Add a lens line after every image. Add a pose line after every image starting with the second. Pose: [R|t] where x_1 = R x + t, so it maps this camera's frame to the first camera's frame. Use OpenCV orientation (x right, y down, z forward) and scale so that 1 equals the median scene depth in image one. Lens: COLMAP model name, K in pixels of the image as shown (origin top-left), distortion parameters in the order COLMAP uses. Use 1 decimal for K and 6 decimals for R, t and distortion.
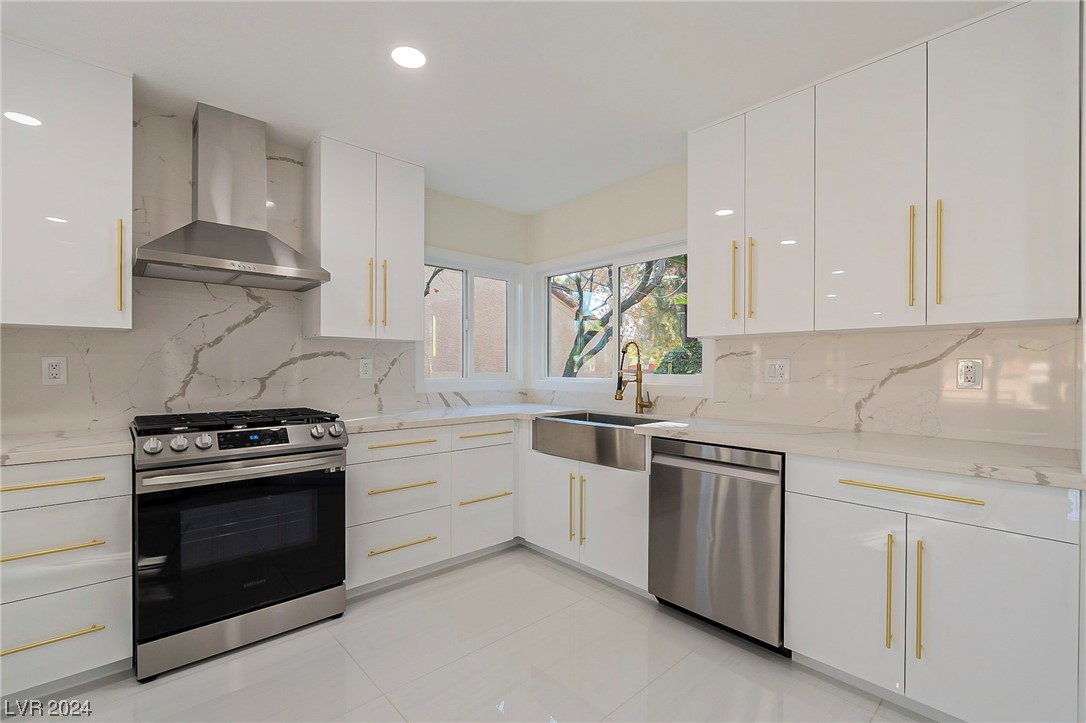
lens RADIAL K [[486.1, 0, 534.9], [0, 486.1, 369.0], [0, 0, 1]] dist [0.001973, 0.000329]
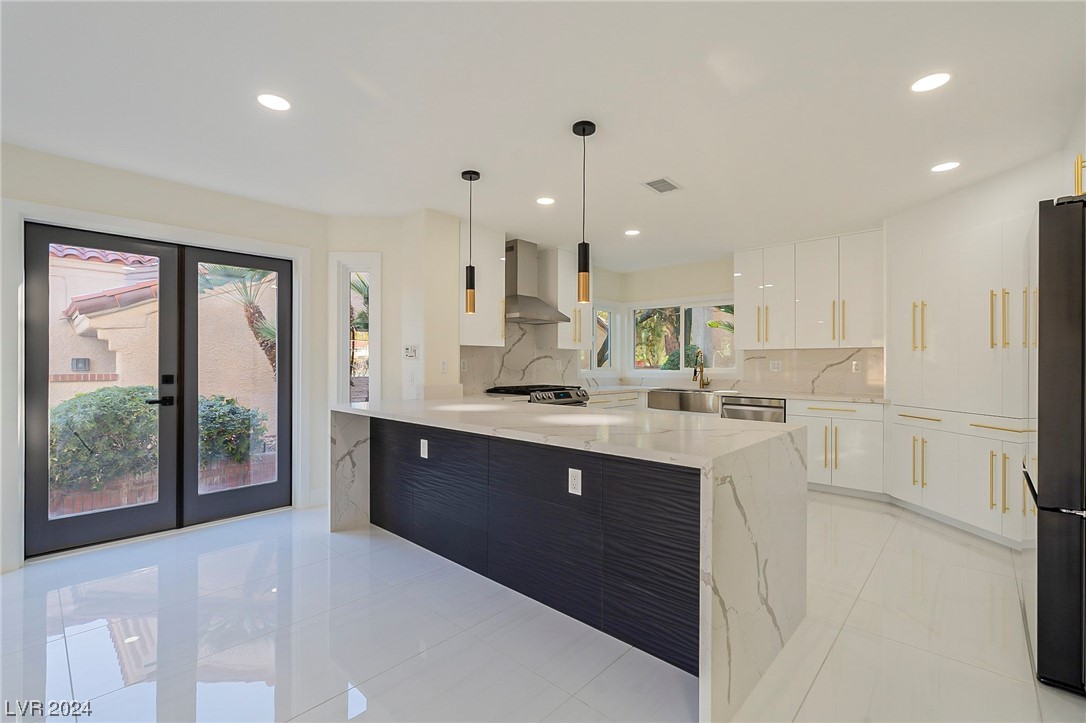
lens RADIAL K [[476.5, 0, 541.6], [0, 476.5, 358.1], [0, 0, 1]] dist [0.003002, 0.000404]
pose [[0.996263, 0.002129, 0.086340, -0.658824], [-0.000841, 0.999888, -0.014953, 0.001025], [-0.086362, 0.014824, 0.996154, -0.925620]]
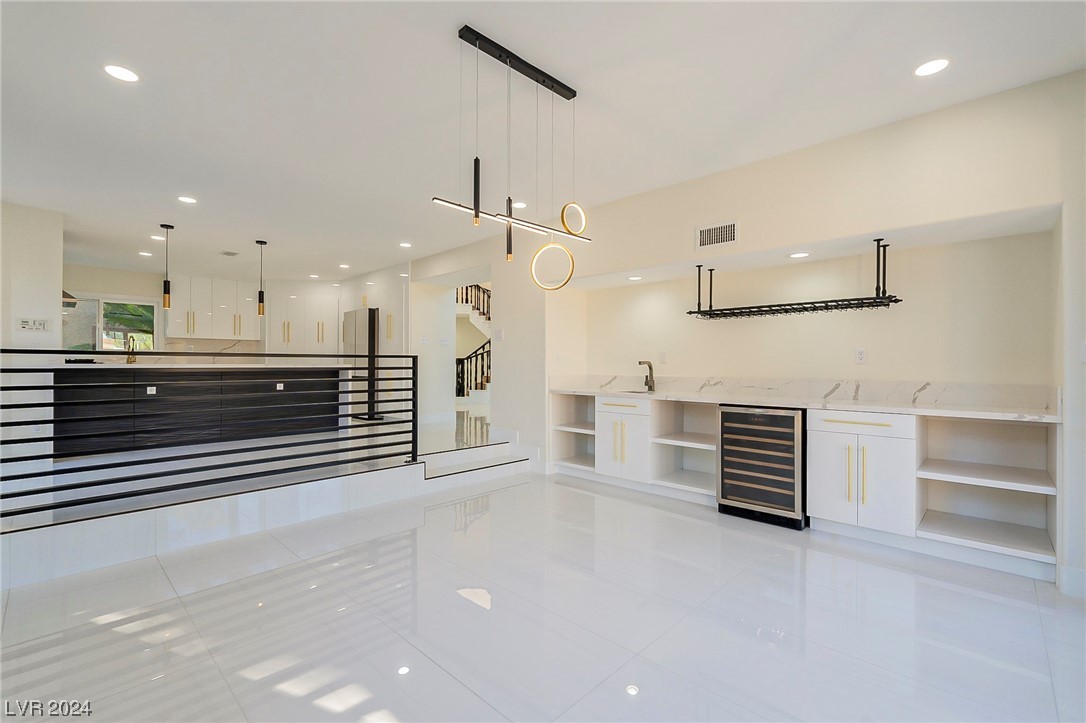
lens RADIAL K [[471.4, 0, 546.7], [0, 471.4, 361.9], [0, 0, 1]] dist [-0.017923, -0.000103]
pose [[-0.070084, 0.005046, 0.997528, -2.726512], [0.003442, 0.999982, -0.004817, 0.109284], [-0.997535, 0.003096, -0.070100, -1.173768]]
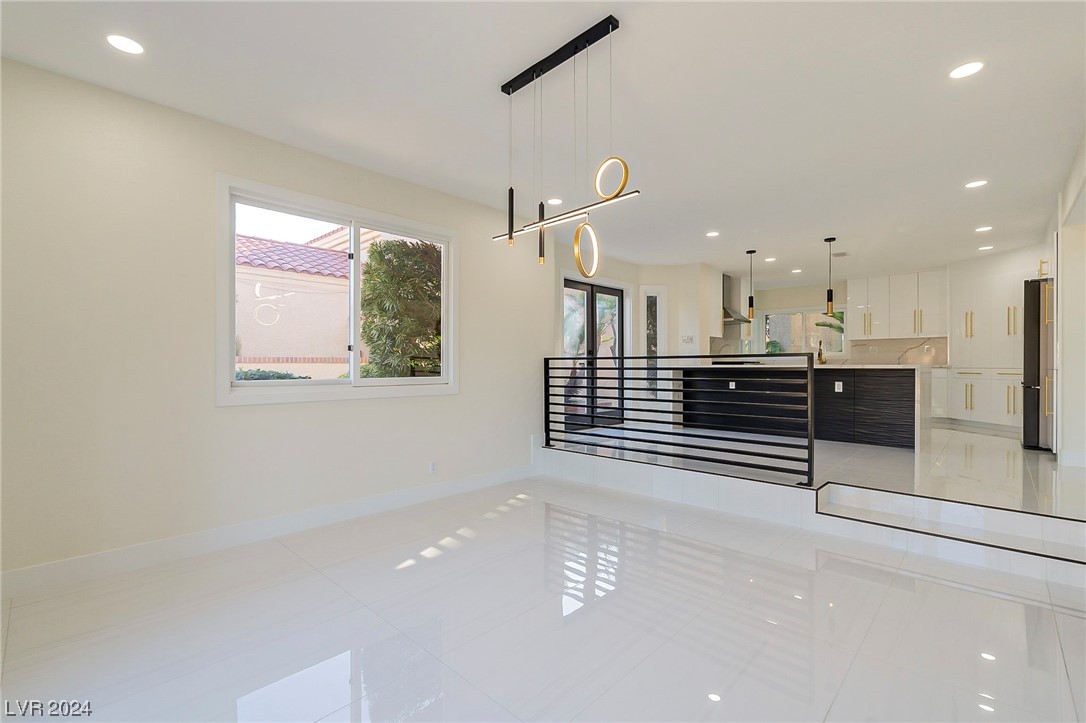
lens RADIAL K [[477.1, 0, 543.0], [0, 477.1, 361.5], [0, 0, 1]] dist [-0.001754, -0.000203]
pose [[0.997831, -0.000042, 0.065824, -1.921993], [0.000846, 0.999926, -0.012172, 0.115806], [-0.065819, 0.012202, 0.997757, -2.062458]]
